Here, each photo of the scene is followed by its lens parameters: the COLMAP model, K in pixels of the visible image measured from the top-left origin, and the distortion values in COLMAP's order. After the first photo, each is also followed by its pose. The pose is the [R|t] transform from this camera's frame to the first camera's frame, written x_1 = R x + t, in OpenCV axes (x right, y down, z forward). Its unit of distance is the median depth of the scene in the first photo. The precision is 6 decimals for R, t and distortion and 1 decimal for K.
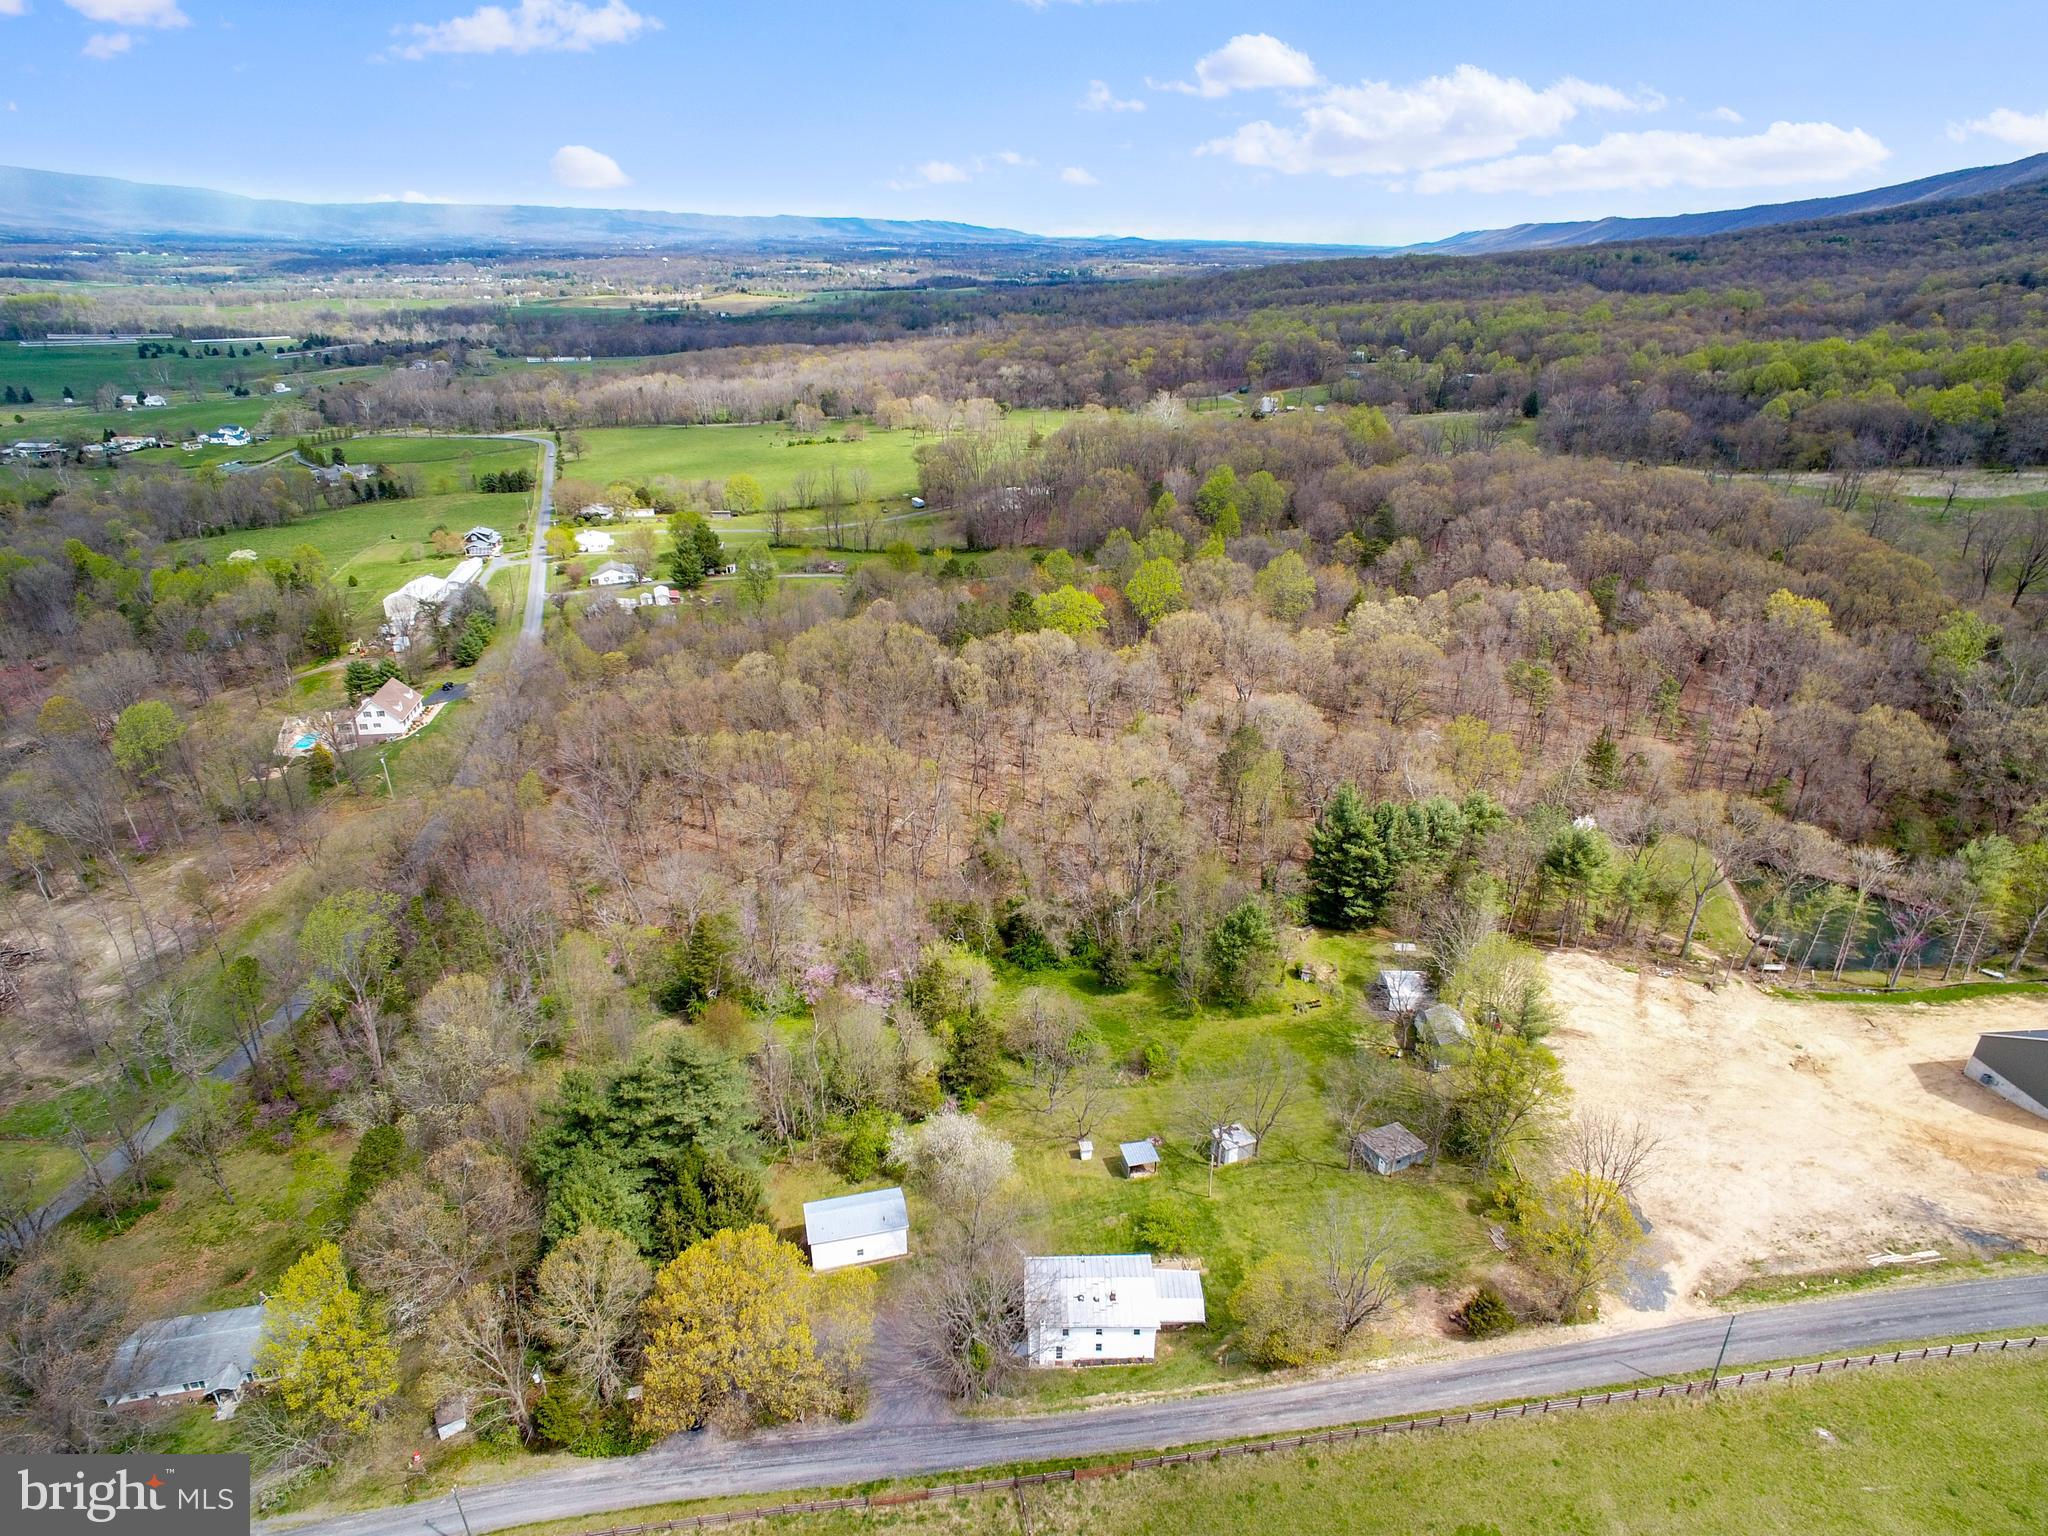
lens RADIAL K [[1195.7, 0, 1019.2], [0, 1195.7, 786.8], [0, 0, 1]] dist [-0.084349, 0.063000]
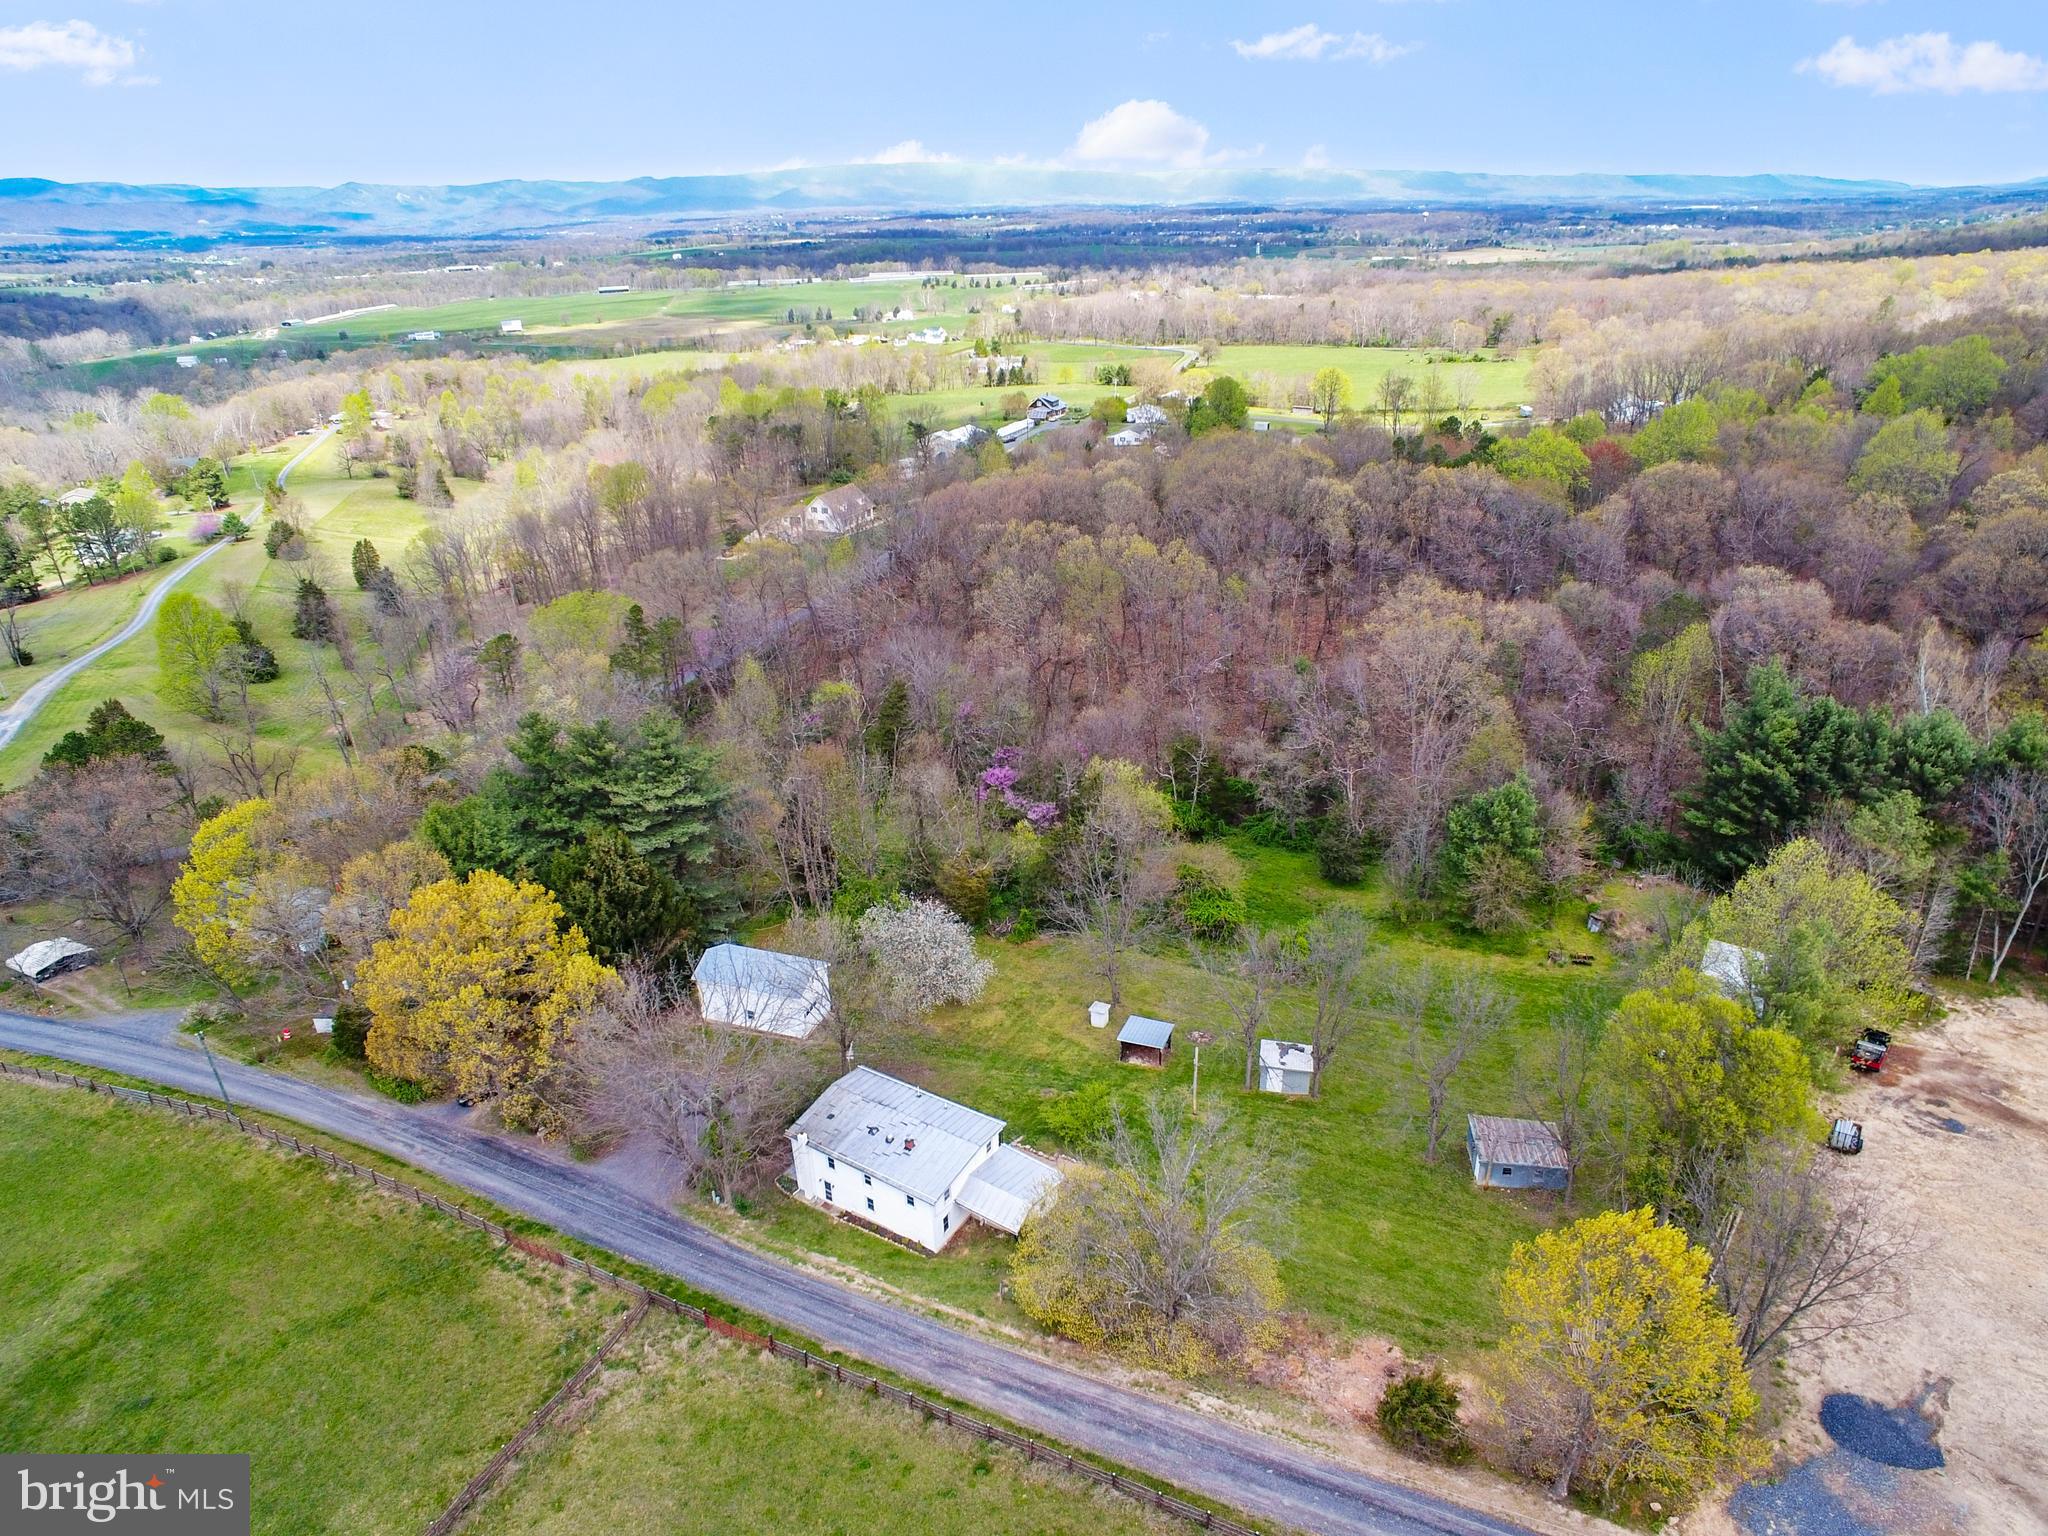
lens RADIAL K [[1245.0, 0, 1015.4], [0, 1245.0, 788.3], [0, 0, 1]] dist [-0.078161, 0.051988]
pose [[0.835215, 0.210486, -0.508047, 0.452511], [-0.207258, 0.976209, 0.063722, 0.165974], [0.509373, 0.052075, 0.858969, 0.390311]]
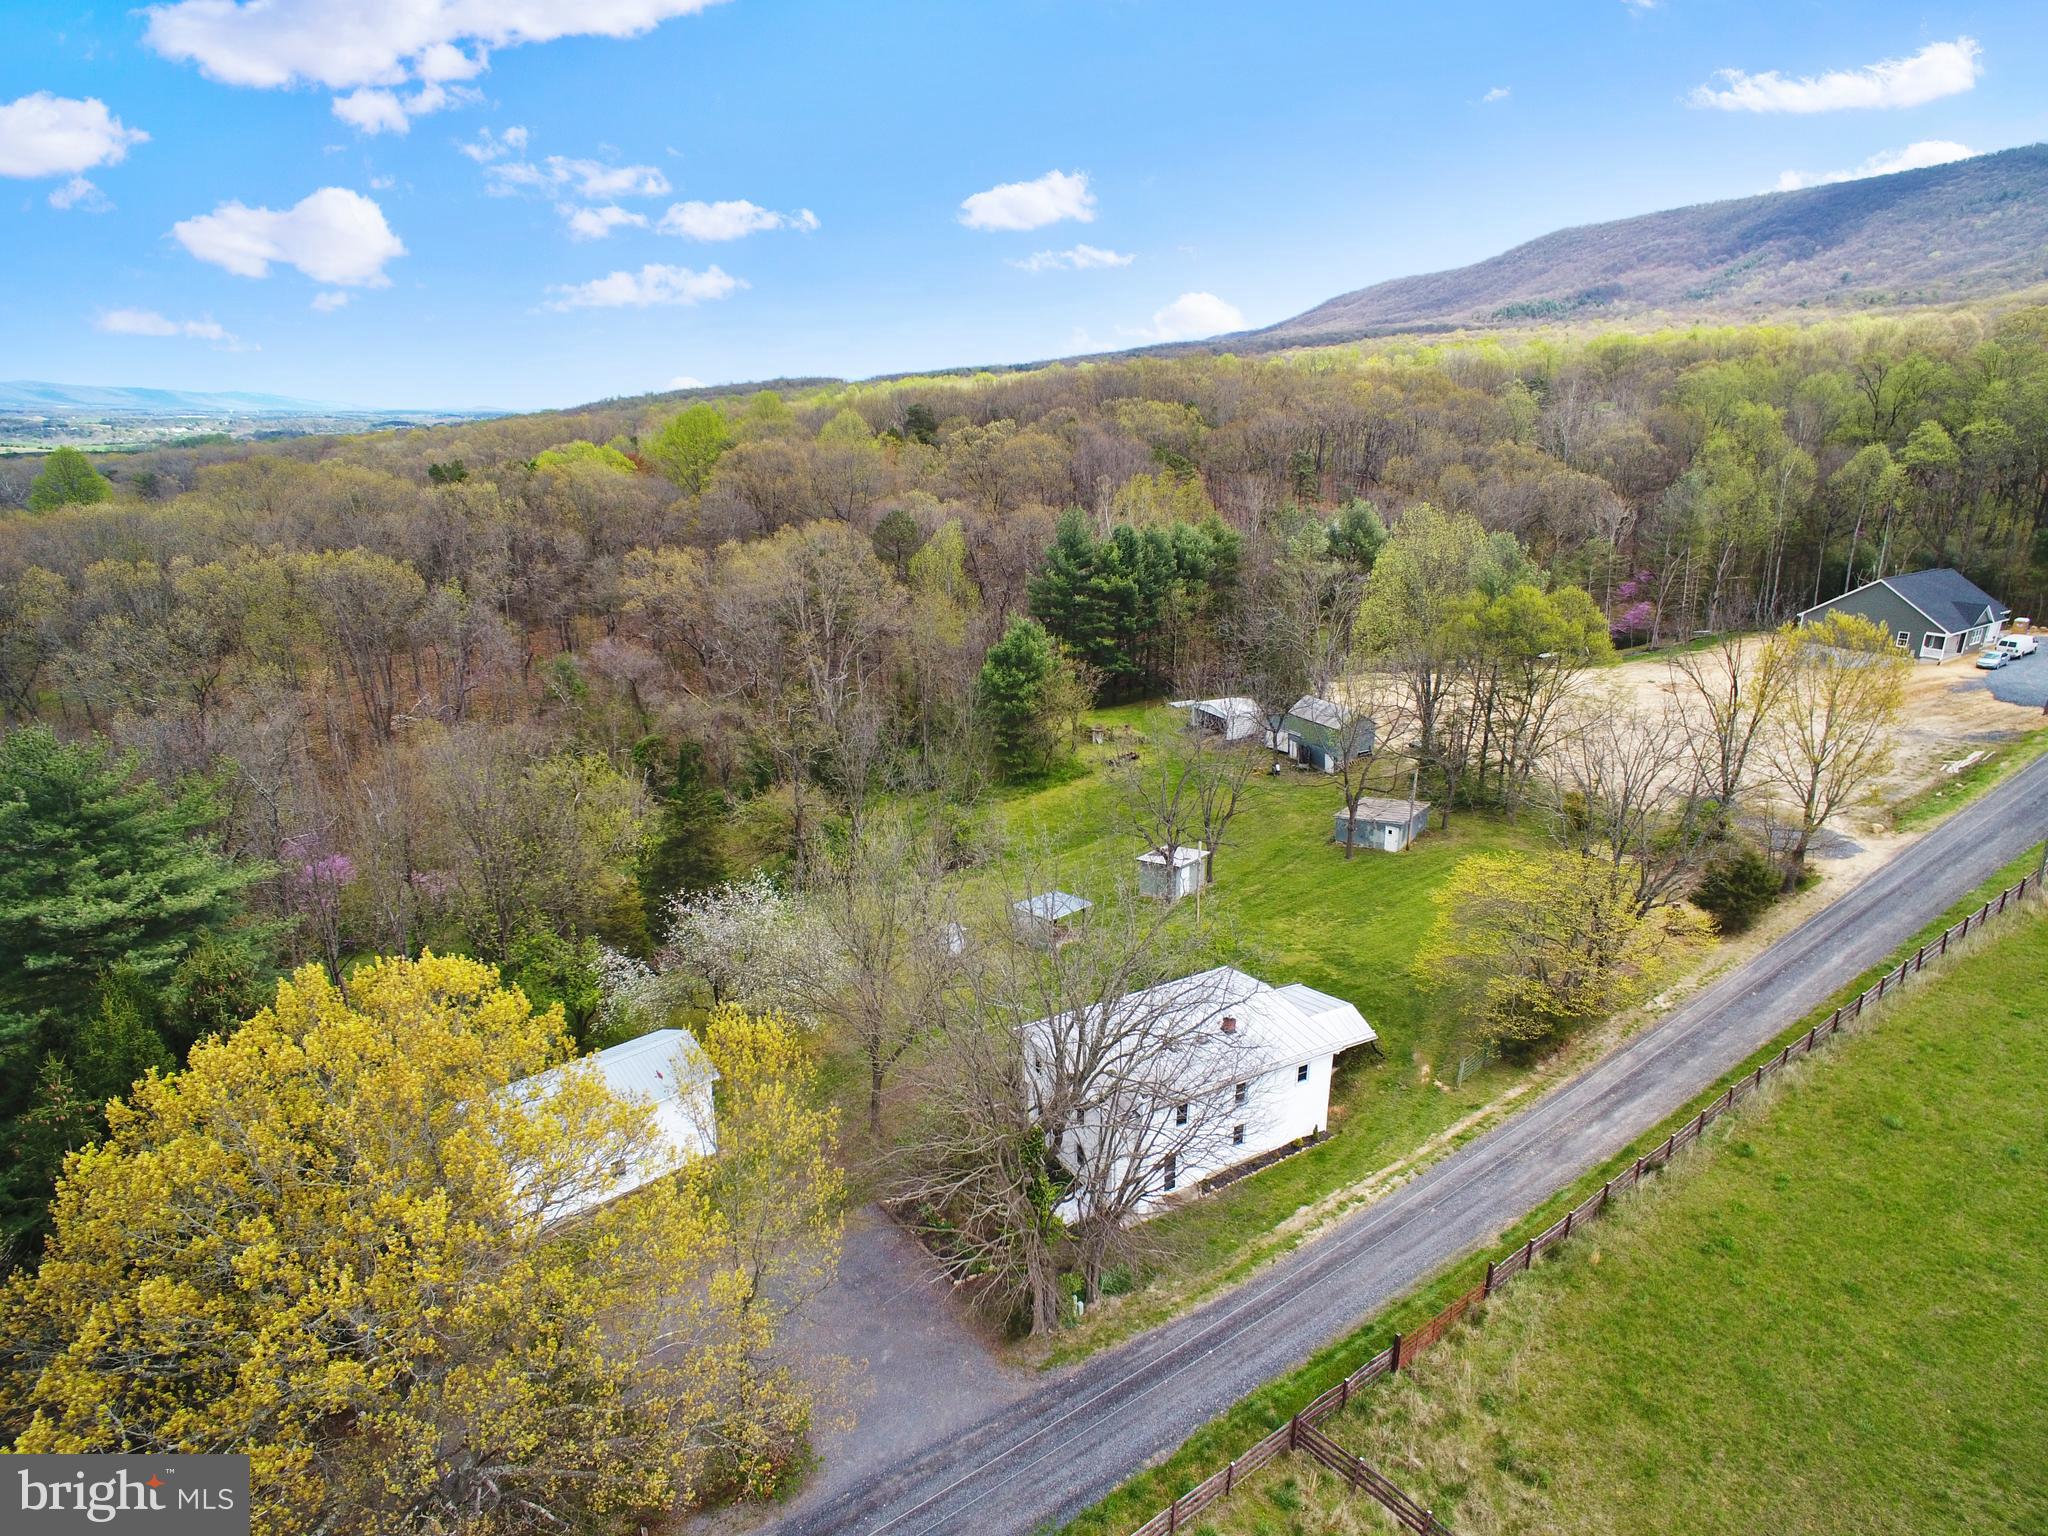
lens RADIAL K [[1195.7, 0, 1024.5], [0, 1195.7, 772.7], [0, 0, 1]] dist [-0.084349, 0.063000]
pose [[0.875248, -0.146920, 0.460821, -0.197939], [0.209504, 0.973892, -0.087418, 0.352507], [-0.435947, 0.173056, 0.883177, 0.584926]]
